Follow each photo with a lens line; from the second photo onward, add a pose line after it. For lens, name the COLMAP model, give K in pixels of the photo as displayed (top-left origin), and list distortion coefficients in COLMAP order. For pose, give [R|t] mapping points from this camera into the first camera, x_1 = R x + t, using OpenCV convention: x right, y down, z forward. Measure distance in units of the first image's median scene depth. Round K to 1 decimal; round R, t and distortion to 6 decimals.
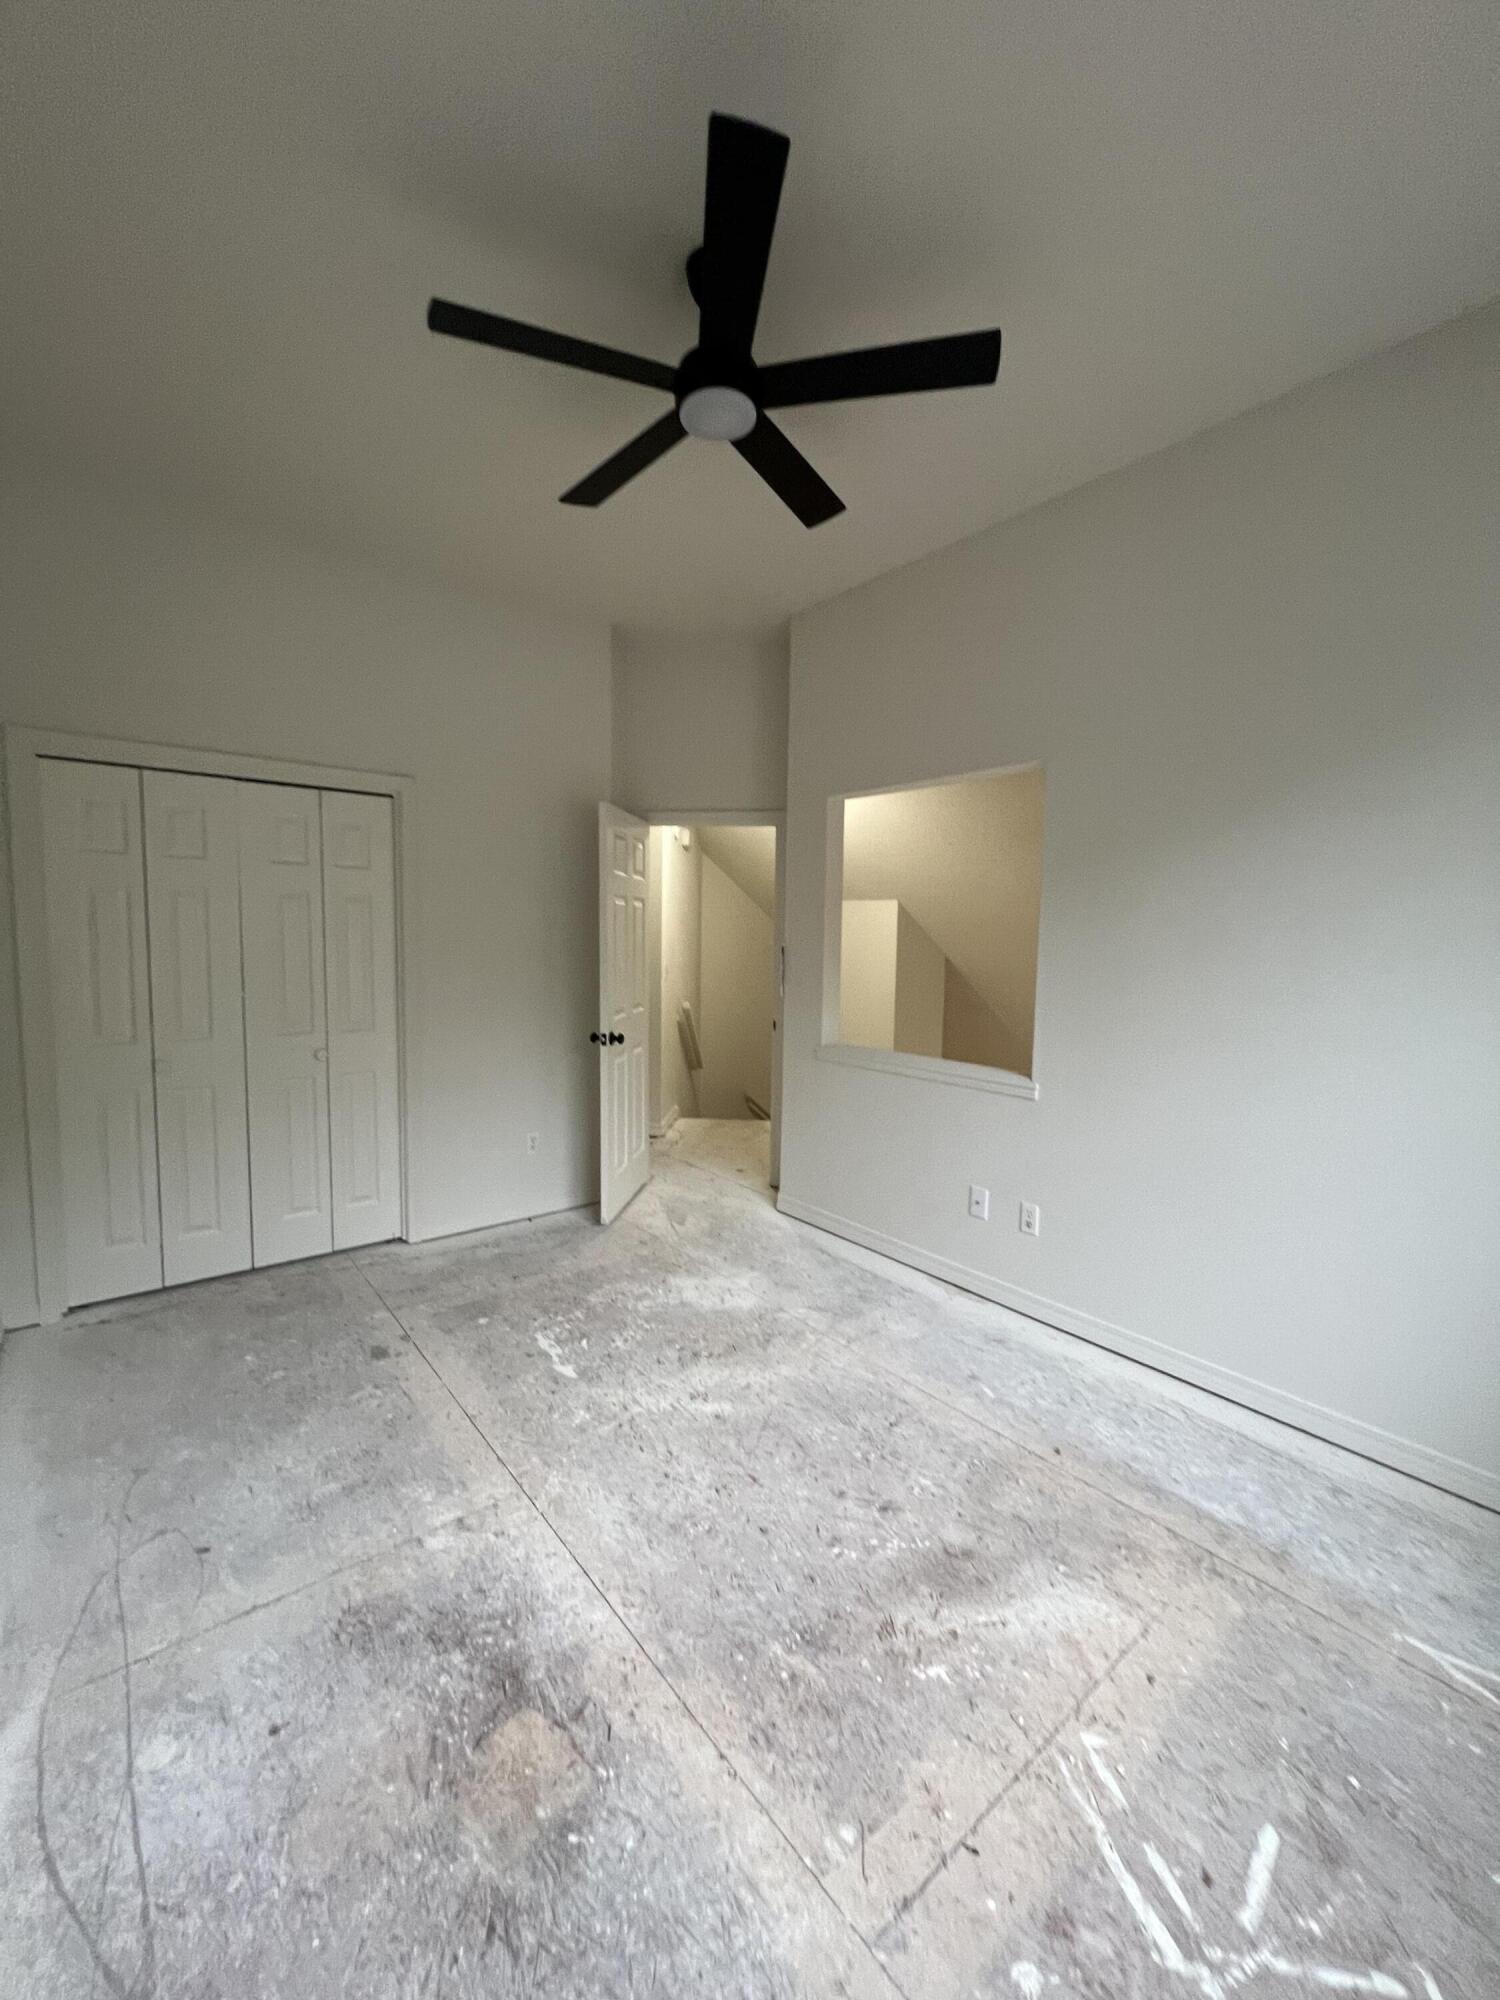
lens RADIAL K [[809.0, 0, 750.0], [0, 809.0, 1000.0], [0, 0, 1]] dist [-0.000389, -0.000038]
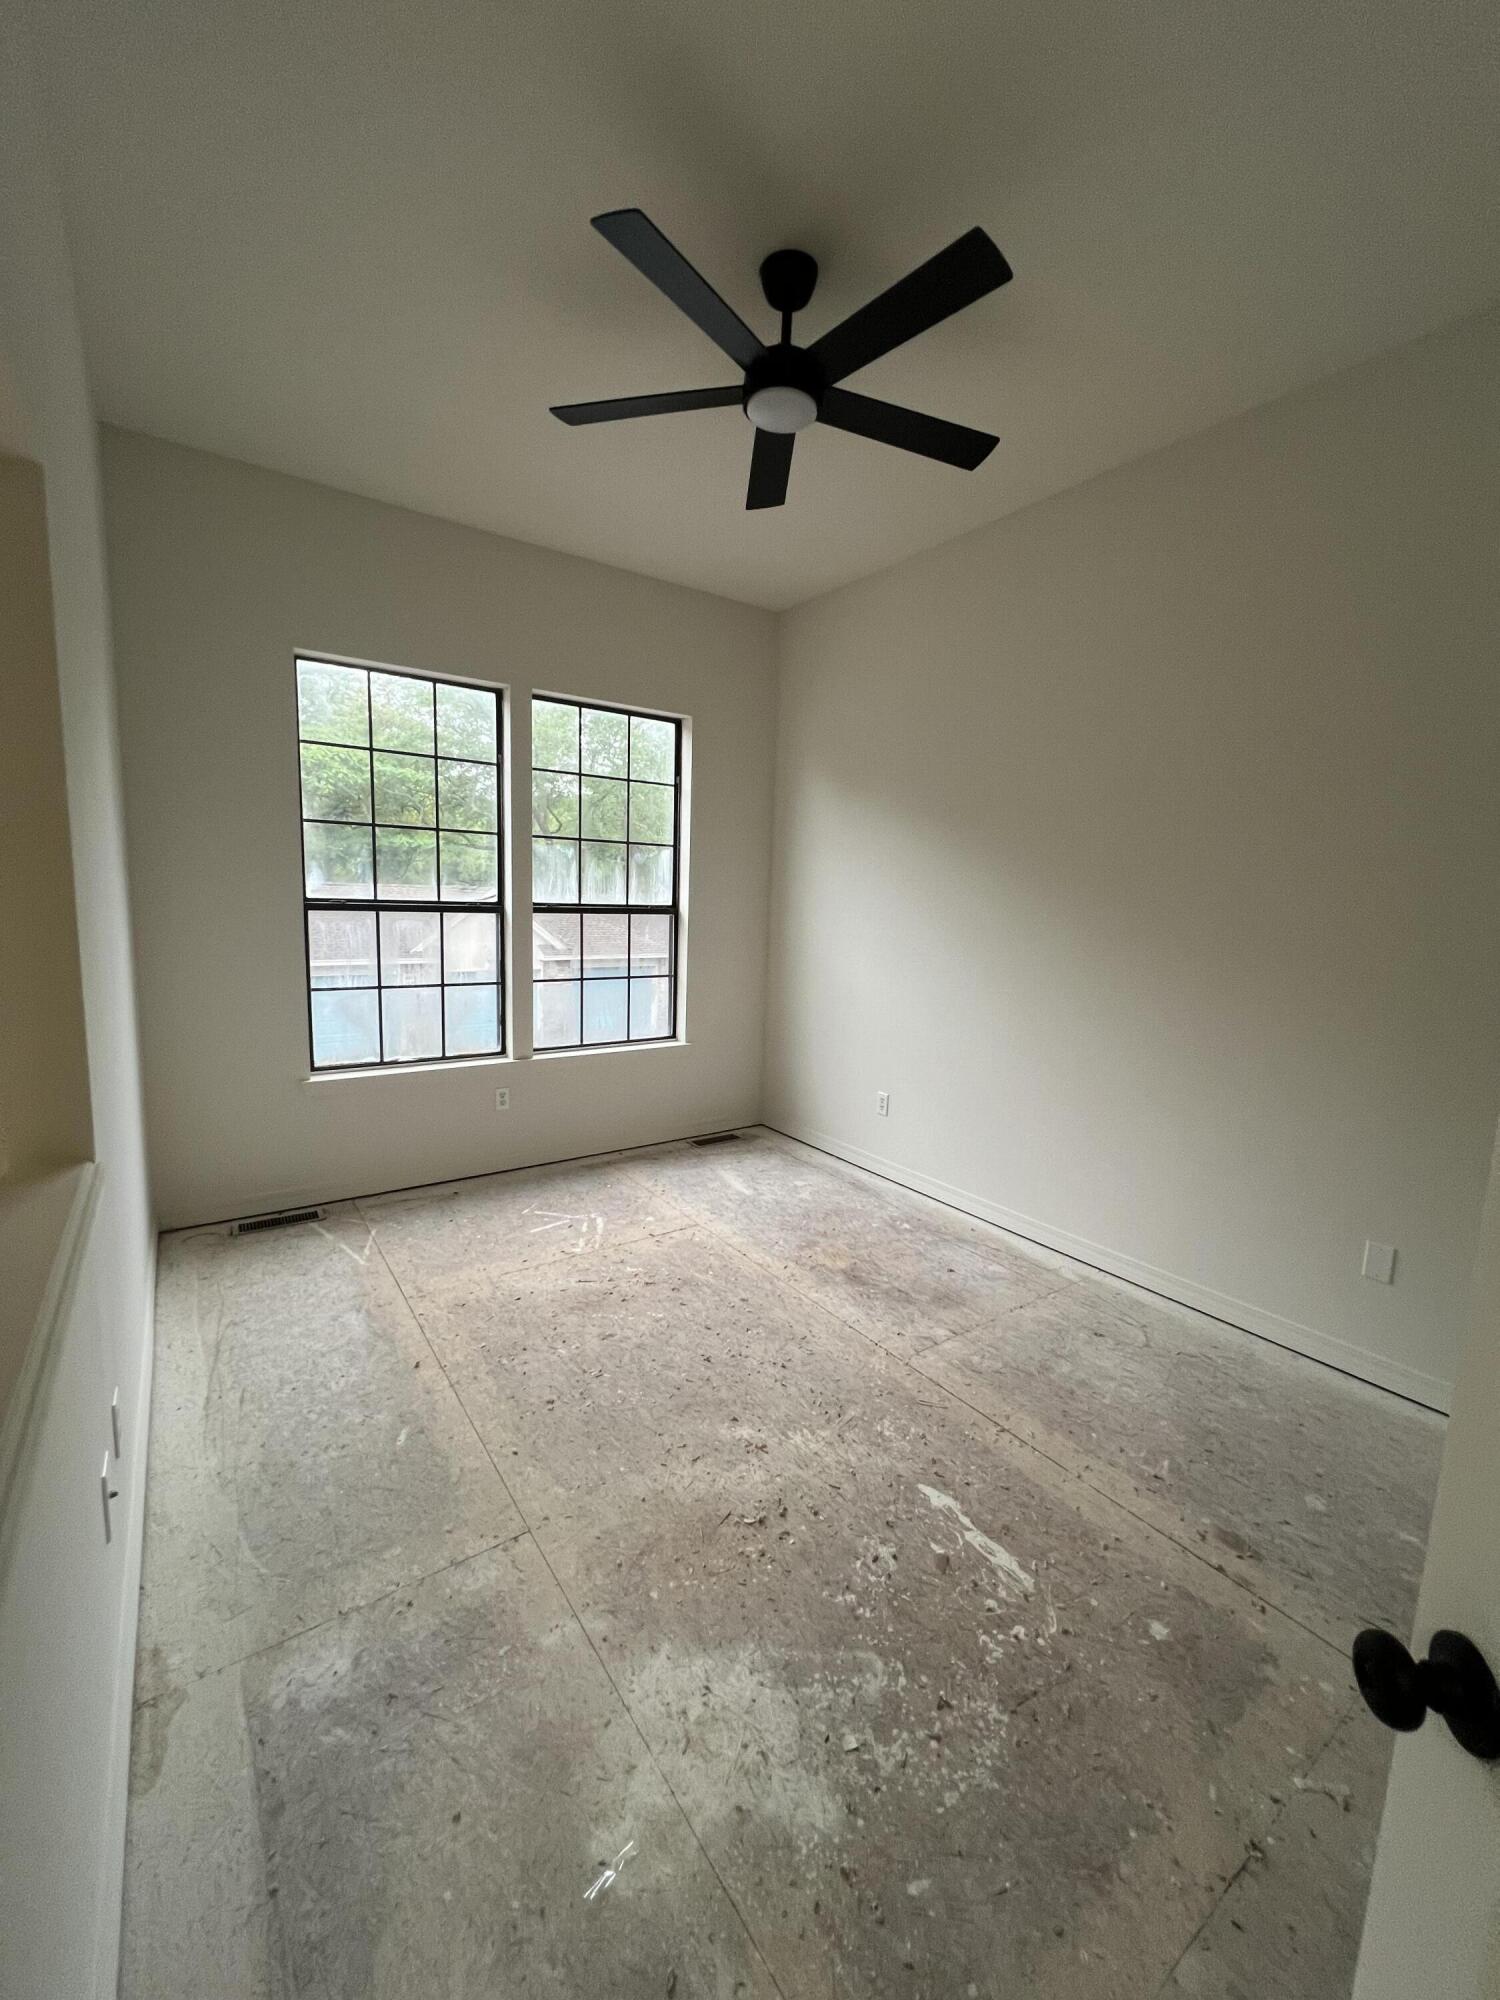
lens RADIAL K [[798.9, 0, 746.7], [0, 798.9, 1002.4], [0, 0, 1]] dist [-0.000994, 0.000187]
pose [[-0.996501, -0.055407, 0.062575, -0.086702], [-0.040442, 0.974854, 0.219146, -0.148985], [-0.073144, 0.215848, -0.973683, 1.865794]]
